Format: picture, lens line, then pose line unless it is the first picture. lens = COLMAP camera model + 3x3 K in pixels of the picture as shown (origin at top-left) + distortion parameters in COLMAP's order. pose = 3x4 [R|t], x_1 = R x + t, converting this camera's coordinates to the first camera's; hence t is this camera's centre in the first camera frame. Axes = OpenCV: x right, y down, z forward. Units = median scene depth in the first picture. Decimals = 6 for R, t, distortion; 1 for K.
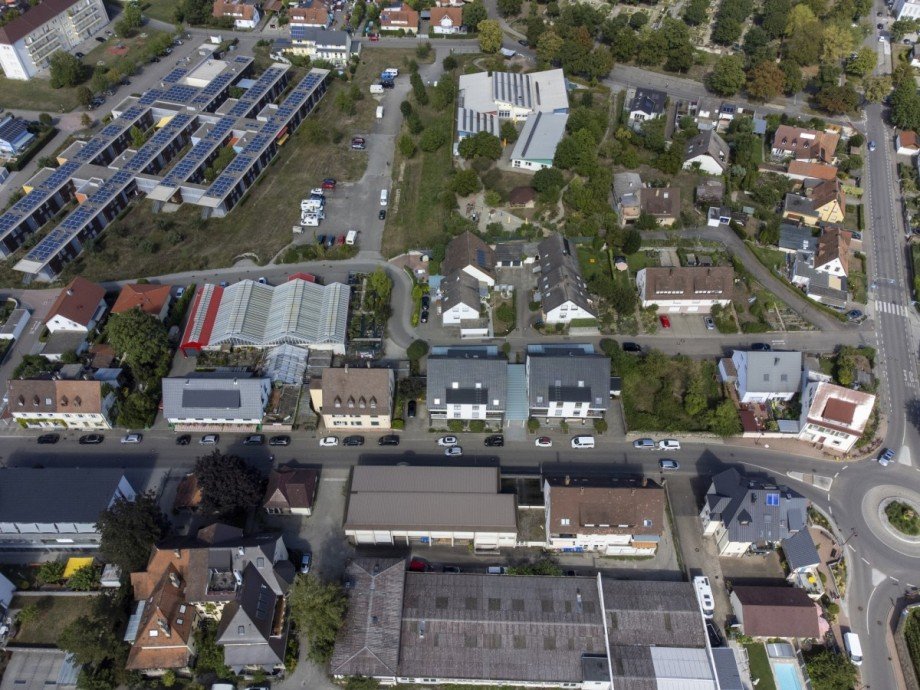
lens RADIAL K [[685.2, 0, 458.5], [0, 685.2, 342.5], [0, 0, 1]] dist [0.024631, -0.001793]
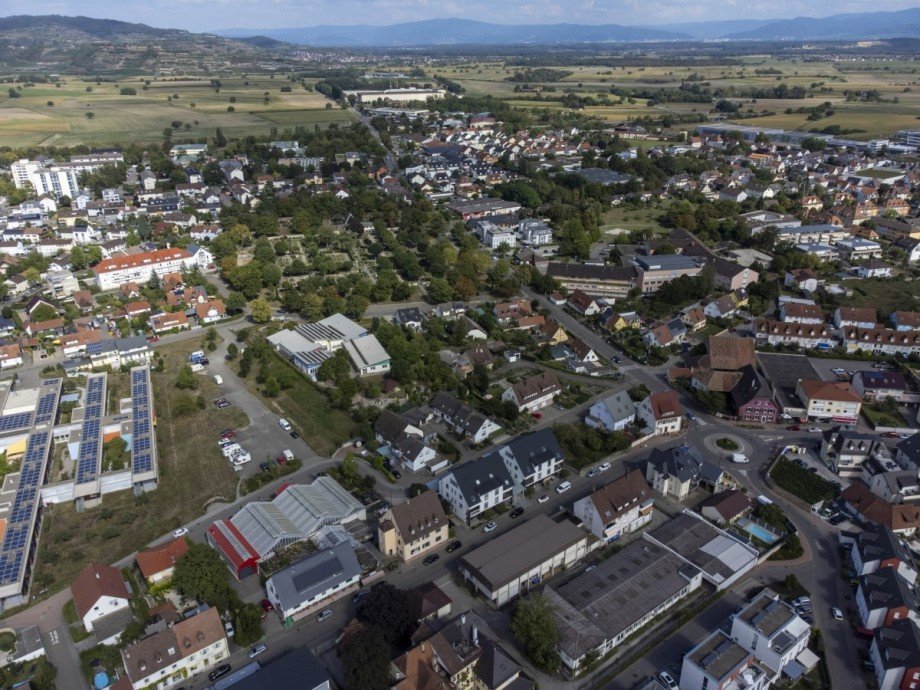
lens RADIAL K [[685.2, 0, 458.5], [0, 685.2, 342.5], [0, 0, 1]] dist [0.024631, -0.001793]
pose [[0.782334, -0.257843, 0.566984, -0.596612], [0.465086, 0.847320, -0.256405, 0.129415], [-0.414305, 0.464291, 0.782806, -0.130414]]
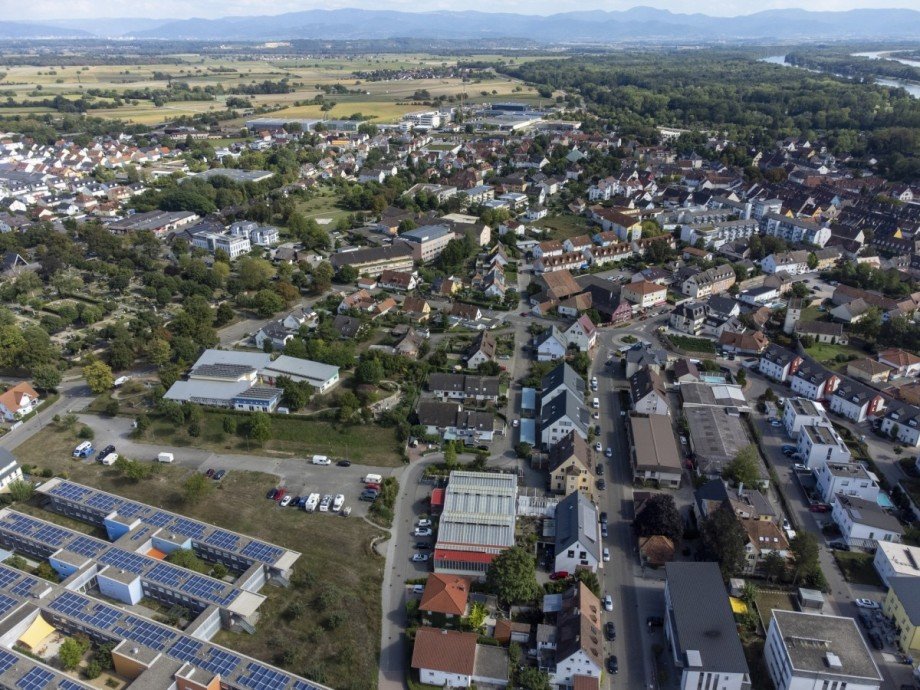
lens RADIAL K [[685.2, 0, 458.5], [0, 685.2, 342.5], [0, 0, 1]] dist [0.024631, -0.001793]
pose [[0.136956, -0.405616, 0.903725, -1.129368], [0.732978, 0.655180, 0.182983, -0.433290], [-0.666323, 0.637349, 0.387039, 0.395360]]
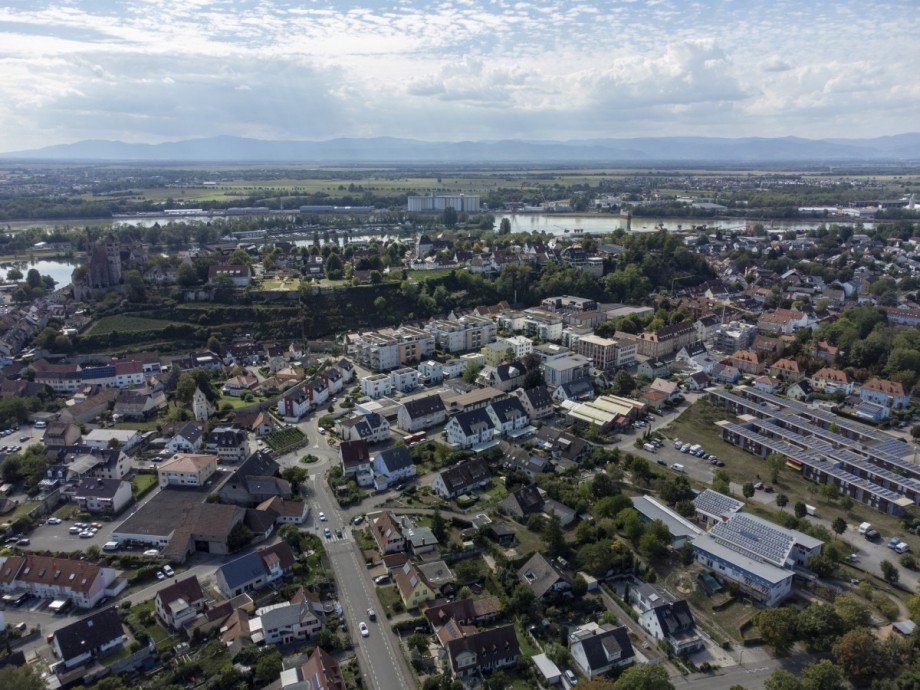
lens RADIAL K [[685.2, 0, 458.5], [0, 685.2, 342.5], [0, 0, 1]] dist [0.024631, -0.001793]
pose [[-0.751845, 0.171106, -0.636751, 1.217498], [-0.487489, 0.505984, 0.711572, -1.282106], [0.443940, 0.845401, -0.297010, 1.179543]]
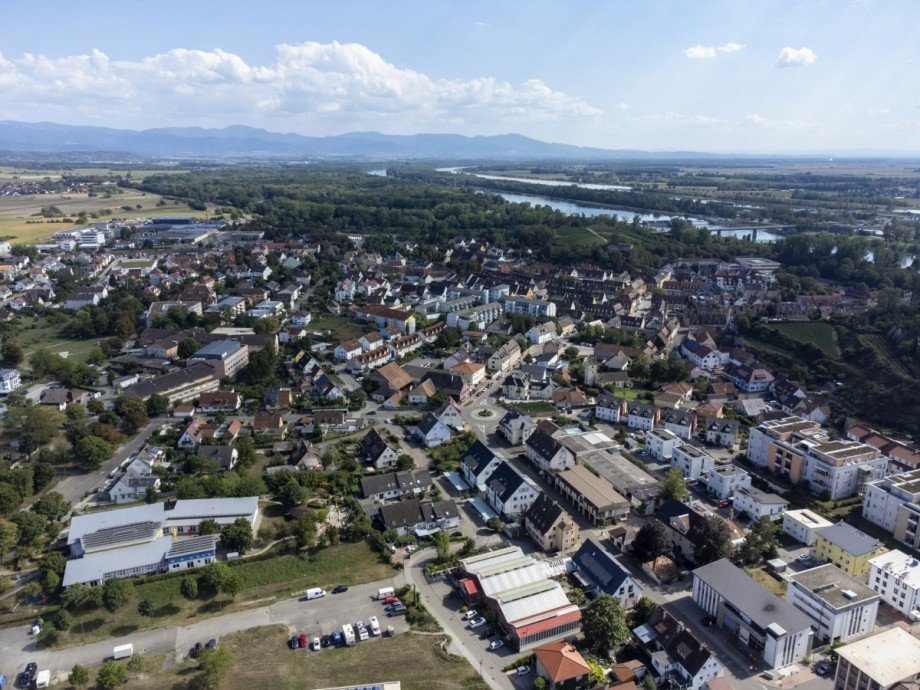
lens RADIAL K [[685.2, 0, 458.5], [0, 685.2, 342.5], [0, 0, 1]] dist [0.024631, -0.001793]
pose [[-0.388616, -0.250385, 0.886727, -1.121908], [0.675488, 0.577097, 0.458993, -0.847593], [-0.626652, 0.777346, -0.055137, 0.769729]]
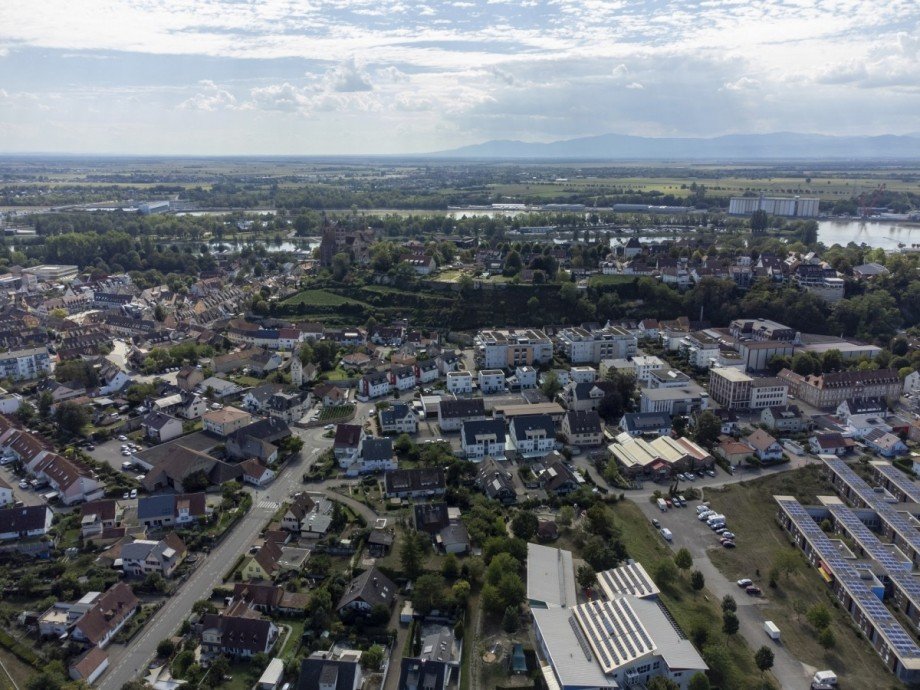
lens RADIAL K [[685.2, 0, 458.5], [0, 685.2, 342.5], [0, 0, 1]] dist [0.024631, -0.001793]
pose [[-0.981874, 0.047841, -0.183395, 0.481456], [-0.141538, 0.458463, 0.877370, -1.509187], [0.126054, 0.887425, -0.443382, 1.384590]]
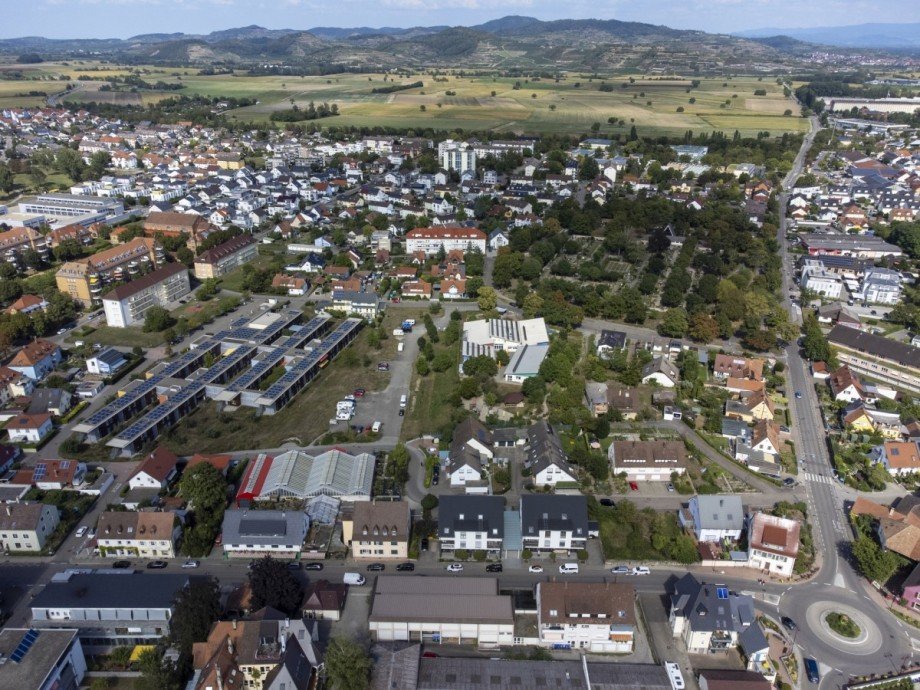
lens RADIAL K [[685.2, 0, 458.5], [0, 685.2, 342.5], [0, 0, 1]] dist [0.024631, -0.001793]
pose [[0.999990, 0.003999, -0.001884, -0.007672], [-0.004420, 0.914699, -0.404112, 0.226703], [0.000107, 0.404116, 0.914708, -0.210514]]
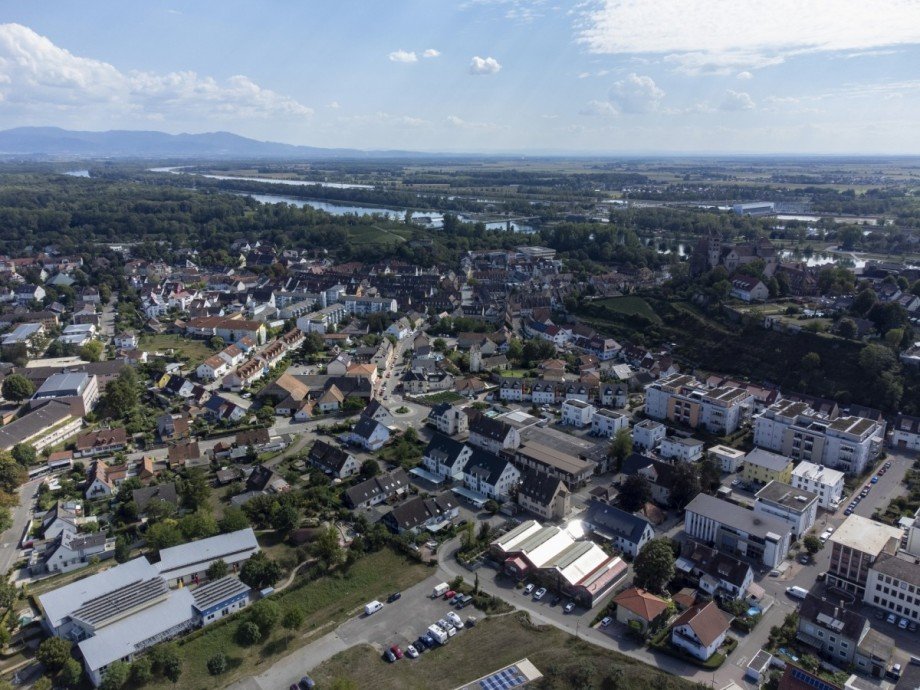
lens RADIAL K [[685.2, 0, 458.5], [0, 685.2, 342.5], [0, 0, 1]] dist [0.024631, -0.001793]
pose [[-0.713835, -0.190739, 0.673839, -0.888569], [0.514005, 0.510813, 0.689107, -1.155496], [-0.475645, 0.838265, -0.266595, 1.050237]]
